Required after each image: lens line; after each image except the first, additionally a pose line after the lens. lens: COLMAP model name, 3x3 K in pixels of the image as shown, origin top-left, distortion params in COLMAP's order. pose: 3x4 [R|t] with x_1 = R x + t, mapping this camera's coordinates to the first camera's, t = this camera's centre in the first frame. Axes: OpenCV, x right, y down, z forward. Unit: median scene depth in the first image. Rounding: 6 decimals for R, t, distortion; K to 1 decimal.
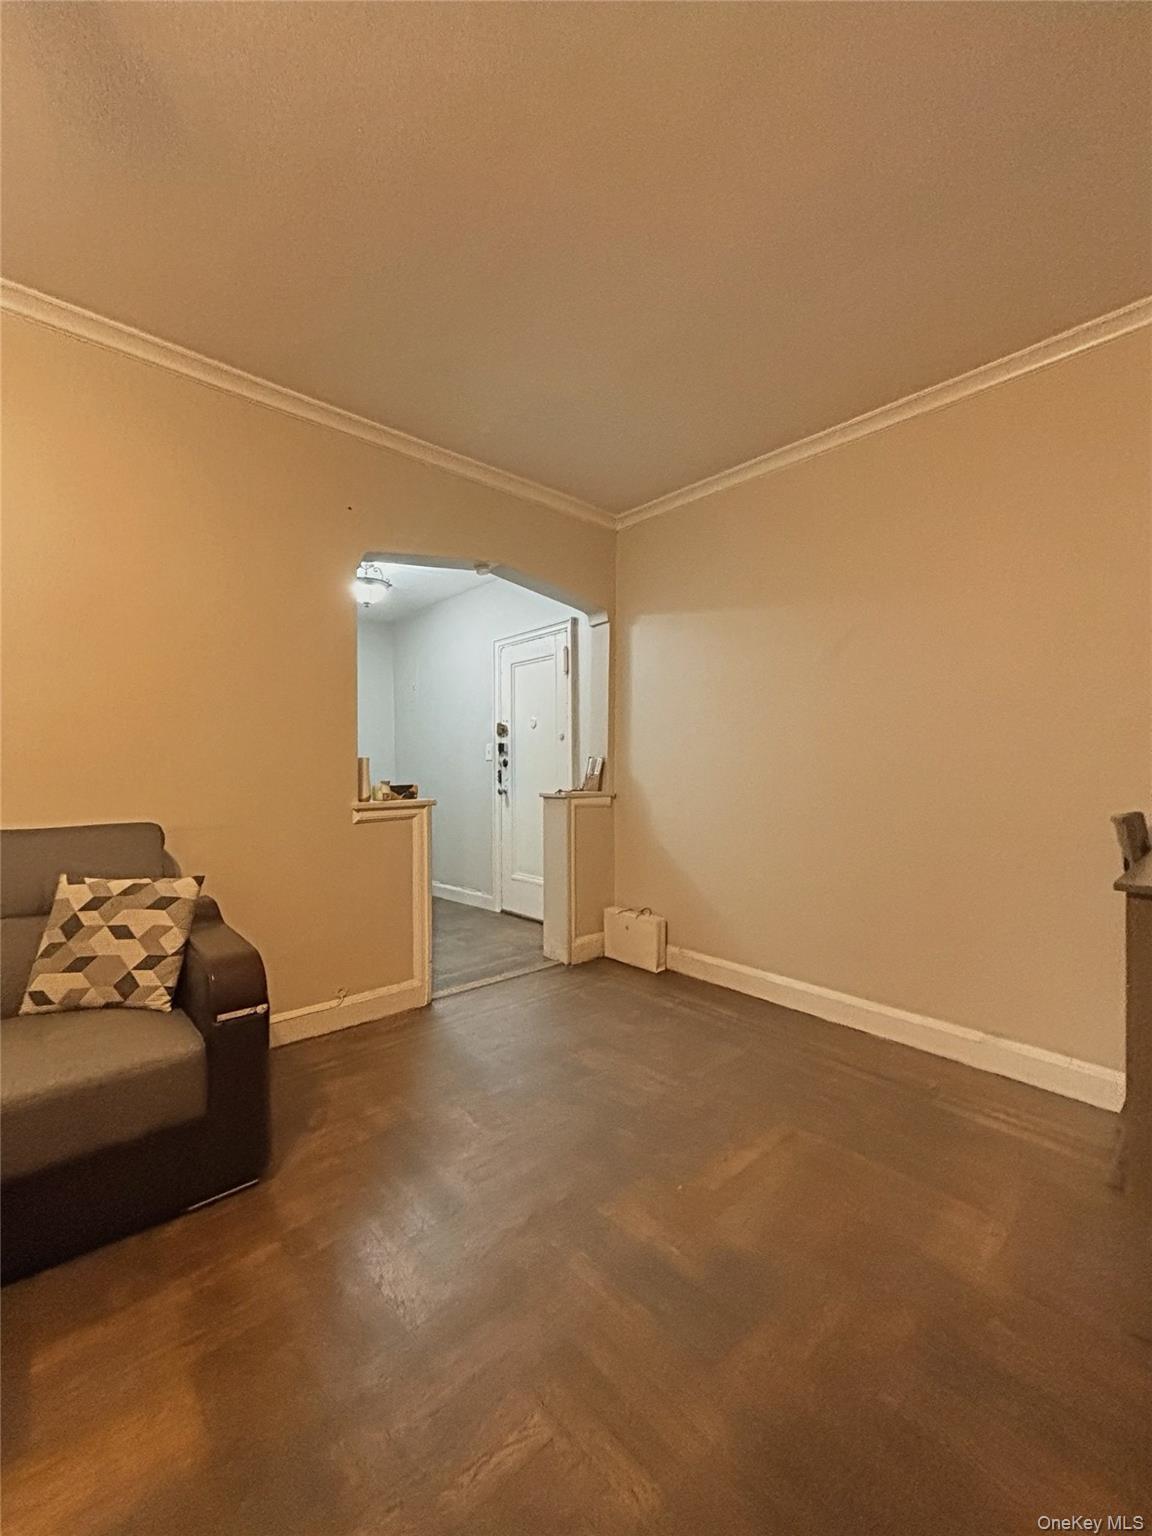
lens RADIAL K [[616.4, 0, 578.0], [0, 616.4, 768.3], [0, 0, 1]] dist [-0.000192, 0.000906]
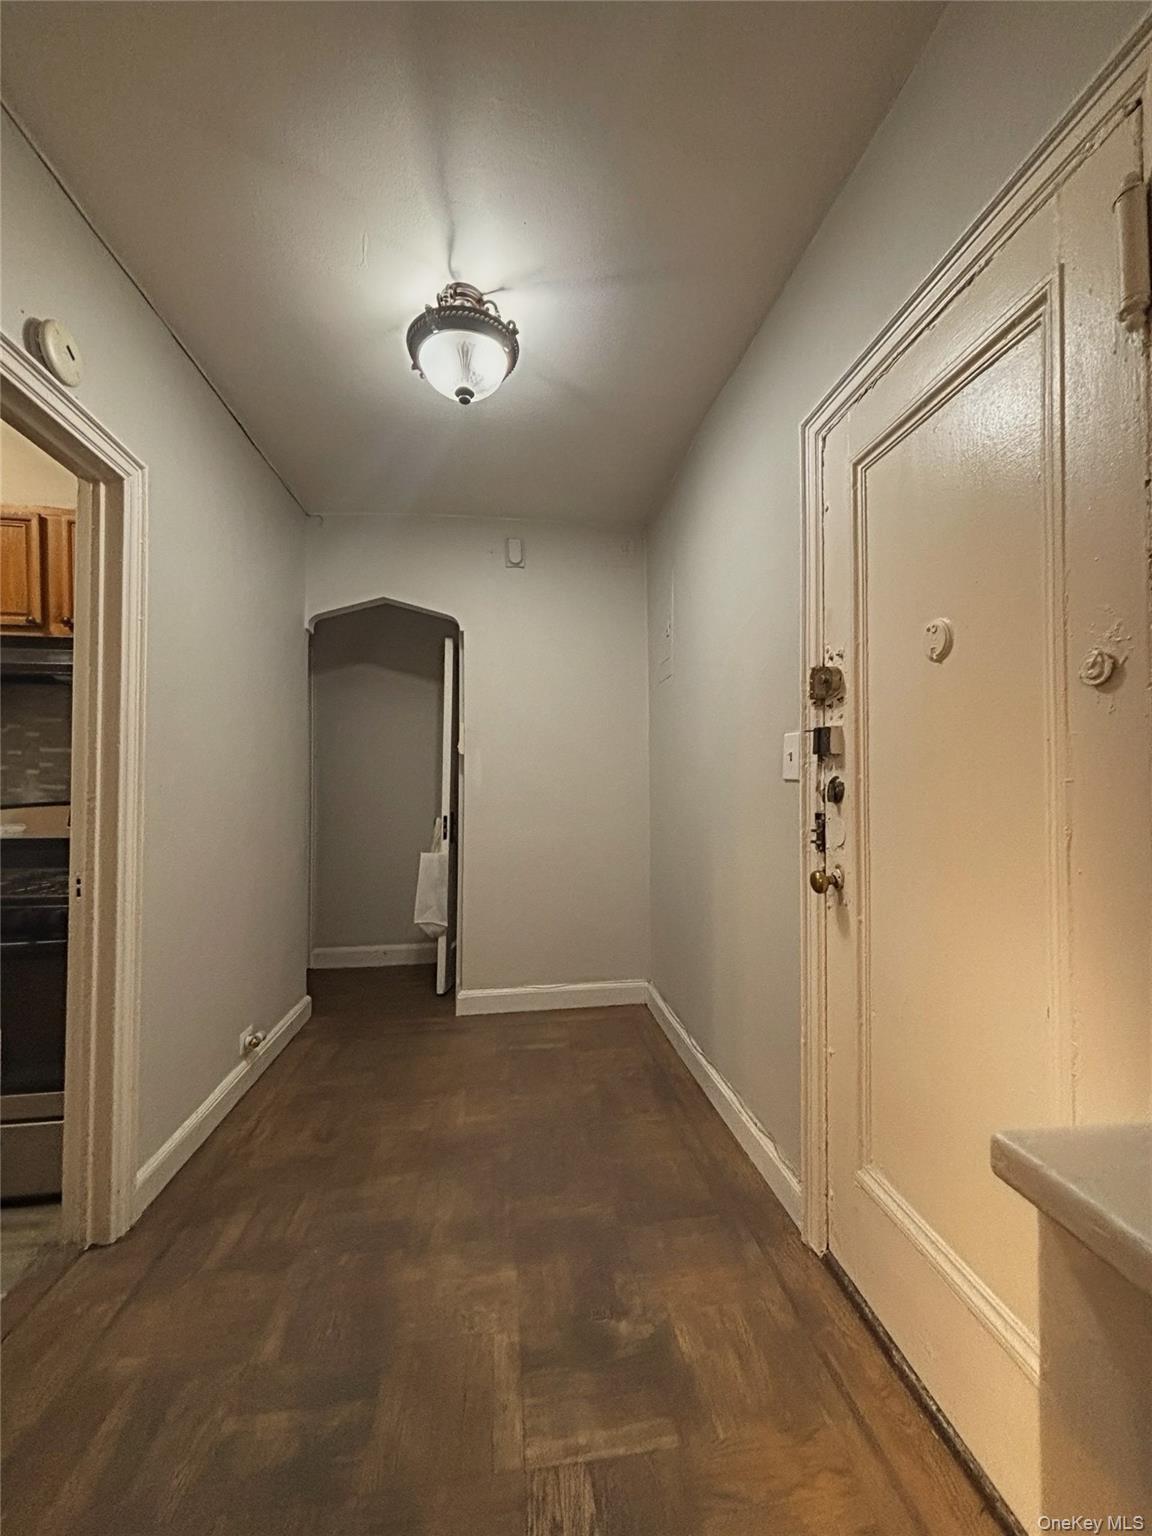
lens RADIAL K [[620.7, 0, 581.7], [0, 620.7, 768.6], [0, 0, 1]] dist [-0.011462, 0.007428]
pose [[0.827067, -0.005783, -0.562073, -0.050517], [-0.004025, 0.999861, -0.016209, -0.014626], [0.562089, 0.015668, 0.826929, 0.702575]]
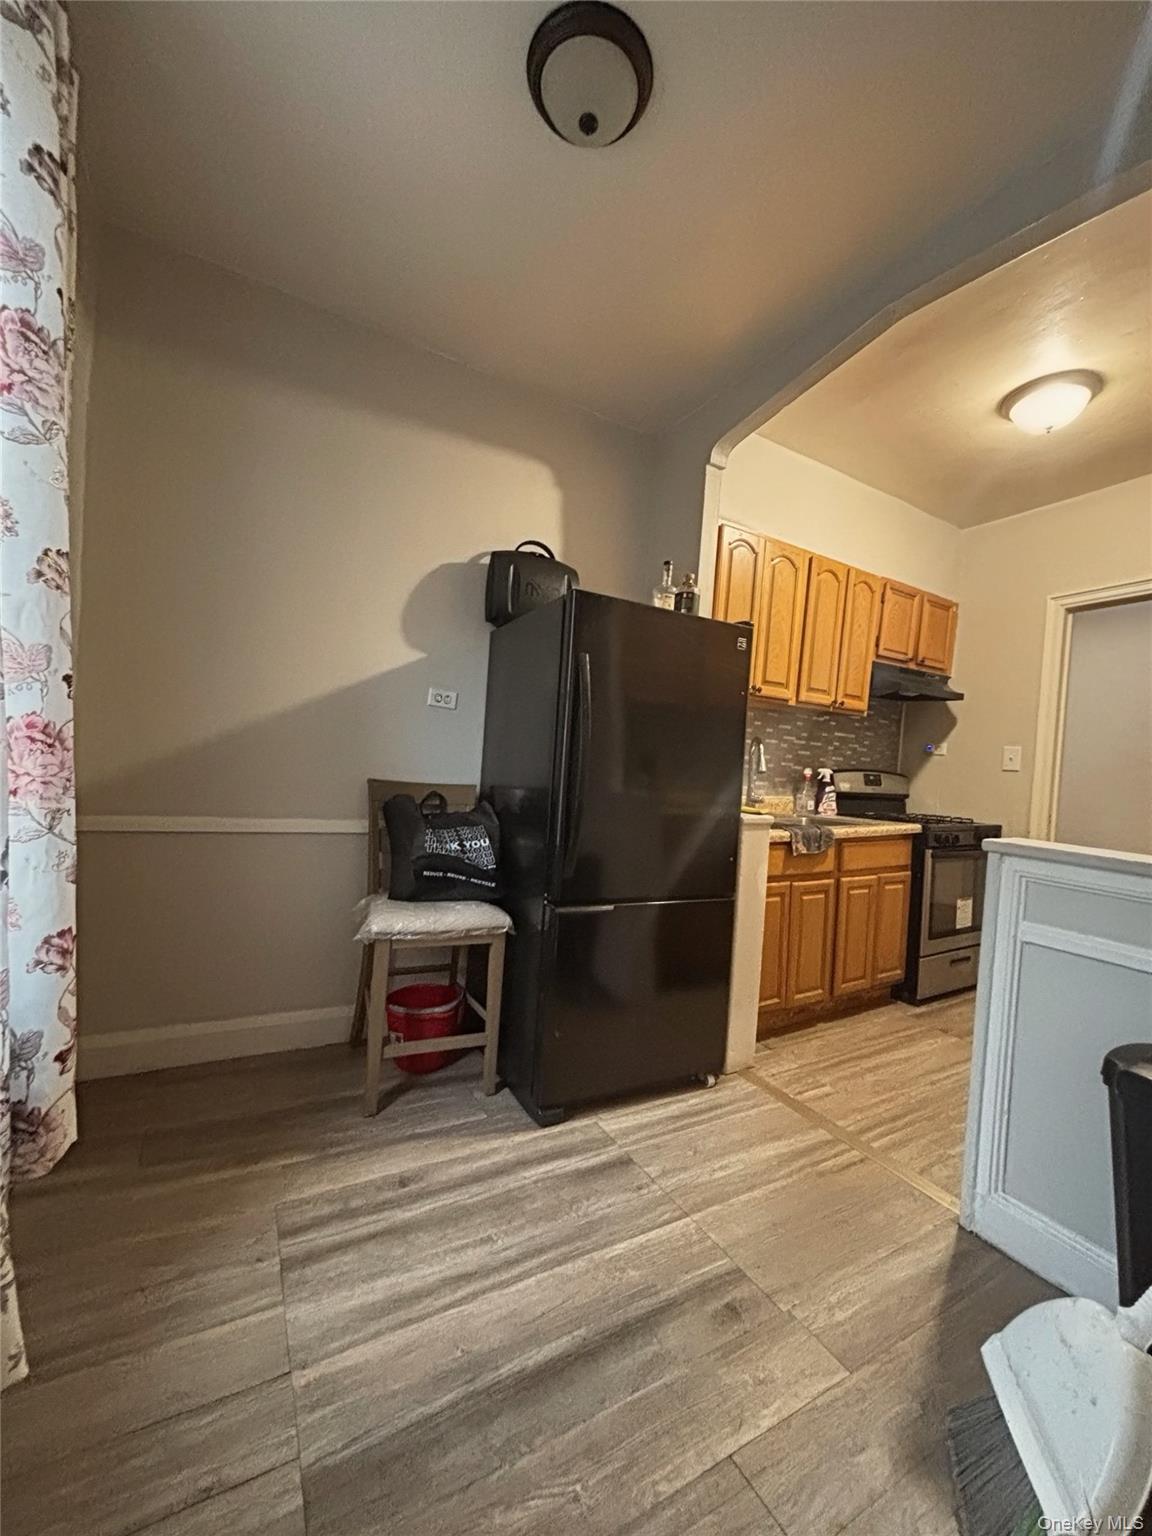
lens RADIAL K [[616.4, 0, 578.0], [0, 616.4, 768.3], [0, 0, 1]] dist [-0.000192, 0.000906]
pose [[0.977118, 0.069720, -0.200947, -0.891602], [-0.066497, 0.997527, 0.022753, 0.010924], [0.202036, -0.008870, 0.979338, 0.030052]]
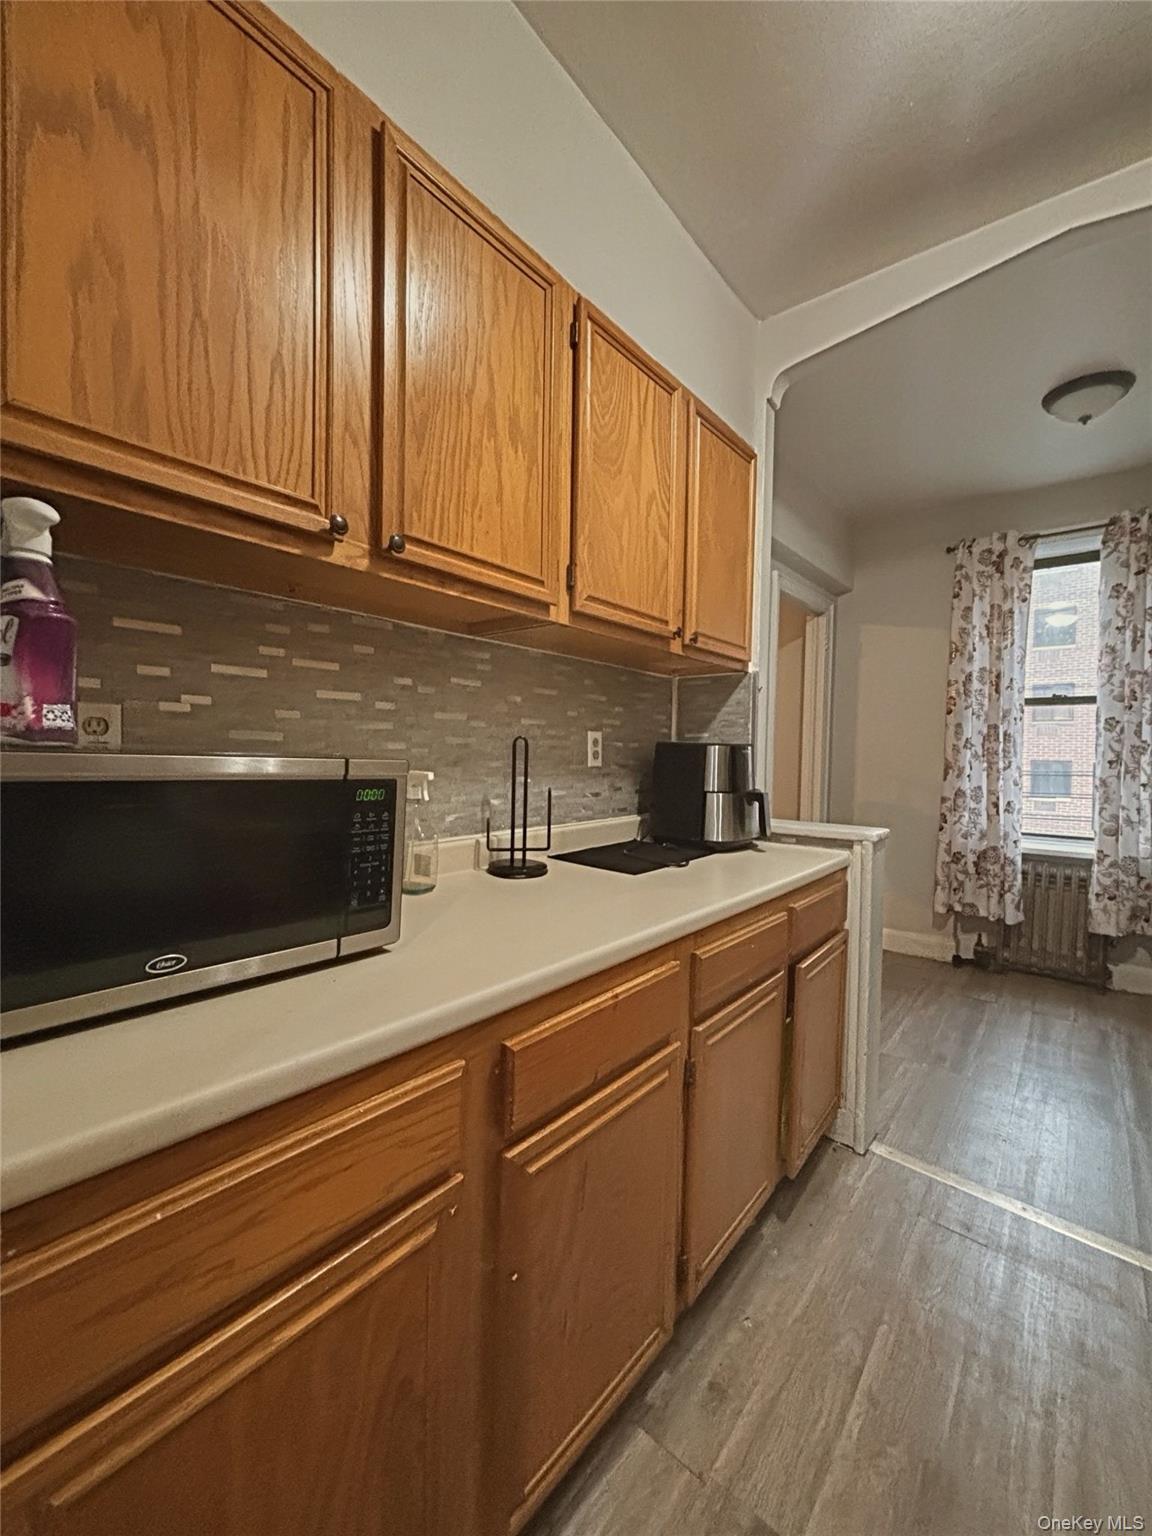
lens RADIAL K [[620.7, 0, 581.7], [0, 620.7, 768.6], [0, 0, 1]] dist [-0.011462, 0.007428]
pose [[-0.985836, -0.007116, -0.167564, -0.458303], [-0.011574, 0.999604, 0.025644, -0.008587], [0.167315, 0.027220, -0.985528, 0.787577]]
